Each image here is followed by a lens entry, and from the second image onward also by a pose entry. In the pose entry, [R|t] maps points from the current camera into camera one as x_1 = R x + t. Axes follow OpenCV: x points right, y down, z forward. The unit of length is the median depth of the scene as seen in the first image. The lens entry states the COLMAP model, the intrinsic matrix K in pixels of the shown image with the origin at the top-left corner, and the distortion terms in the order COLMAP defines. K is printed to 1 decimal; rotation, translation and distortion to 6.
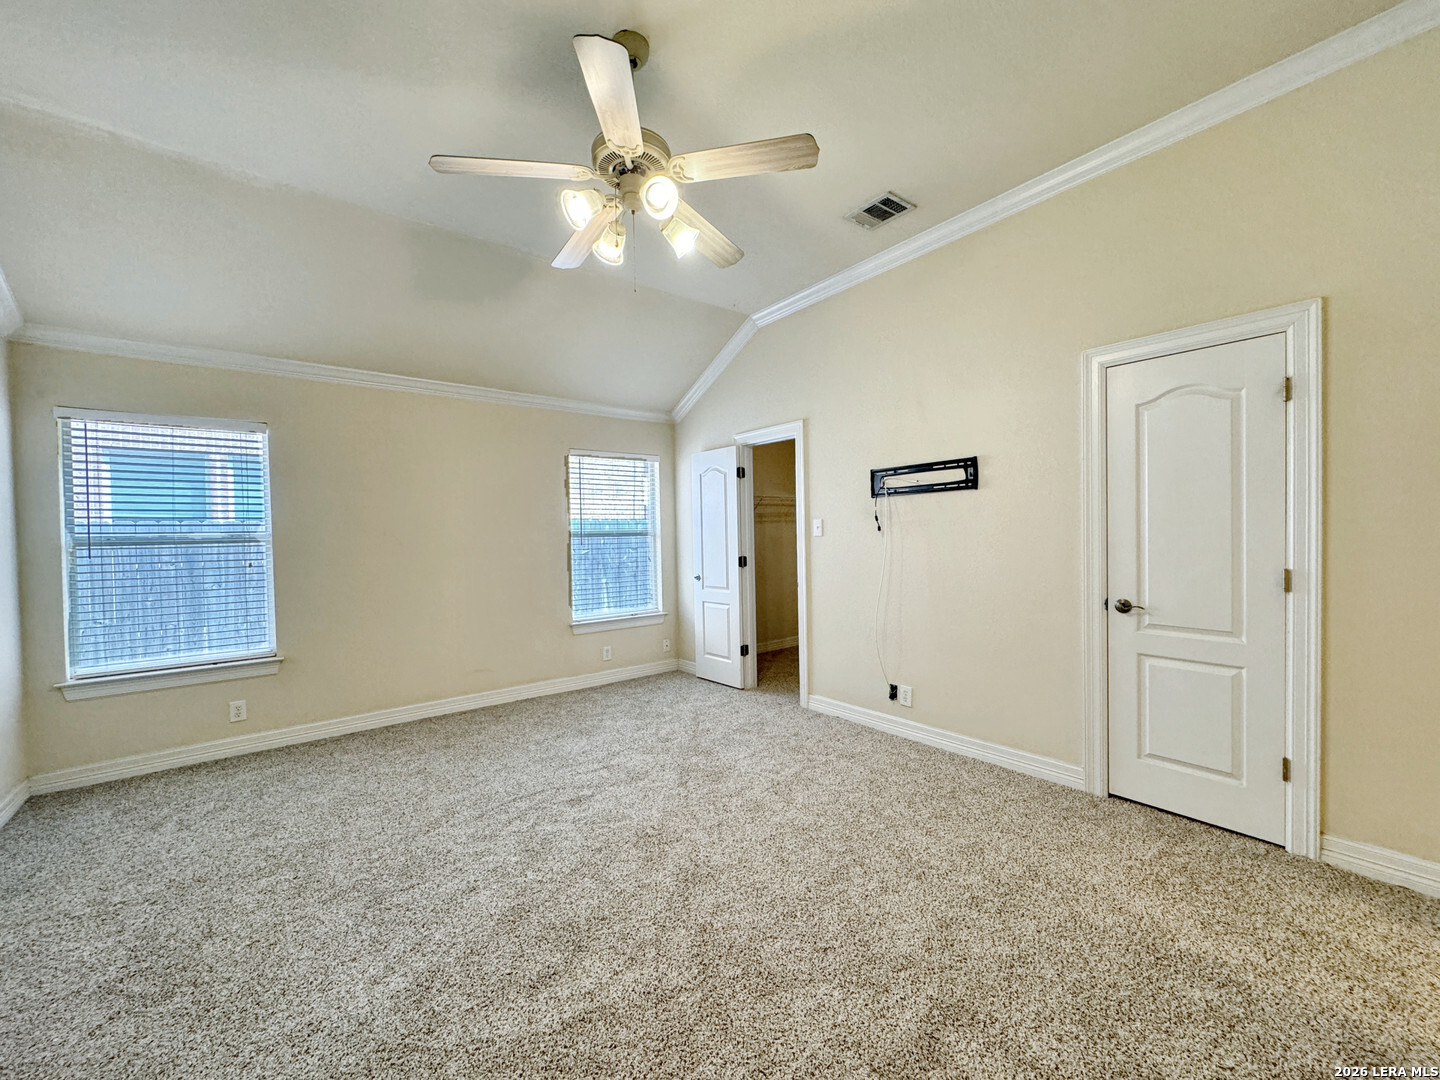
lens RADIAL K [[574.3, 0, 717.9], [0, 574.3, 545.8], [0, 0, 1]] dist [-0.000846, -0.000050]
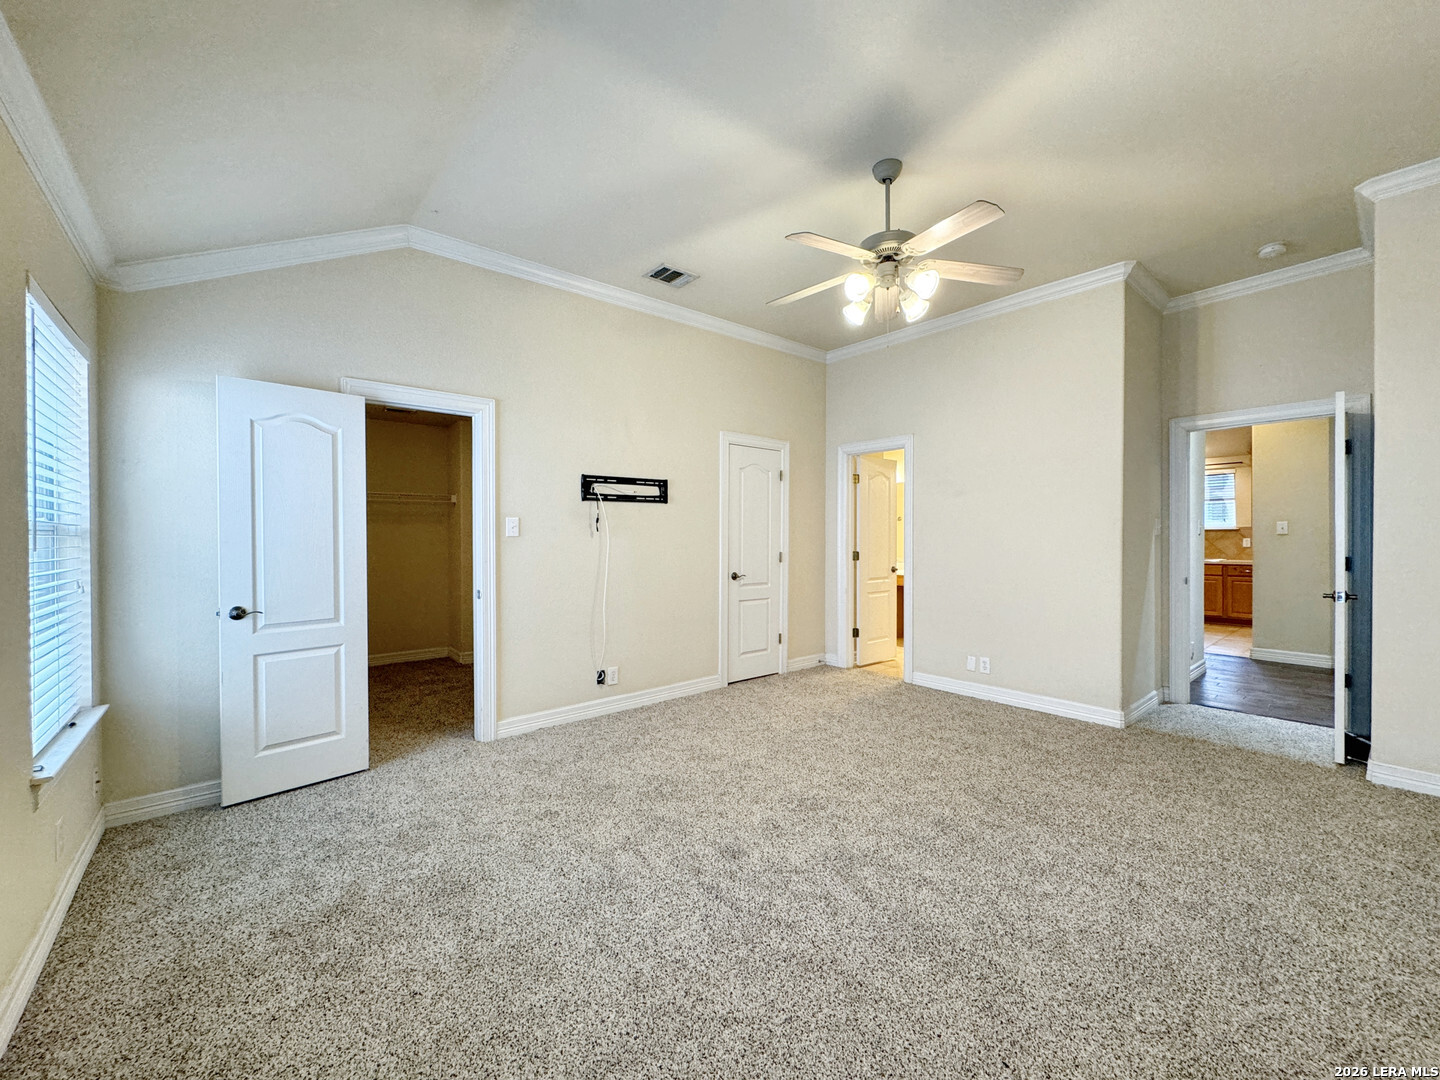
lens RADIAL K [[574.3, 0, 717.9], [0, 574.3, 545.8], [0, 0, 1]] dist [-0.000846, -0.000050]
pose [[-0.024057, 0.007194, 0.999685, -0.897044], [0.029164, 0.999554, -0.006491, 0.015289], [-0.999285, 0.028998, -0.024256, 0.876660]]
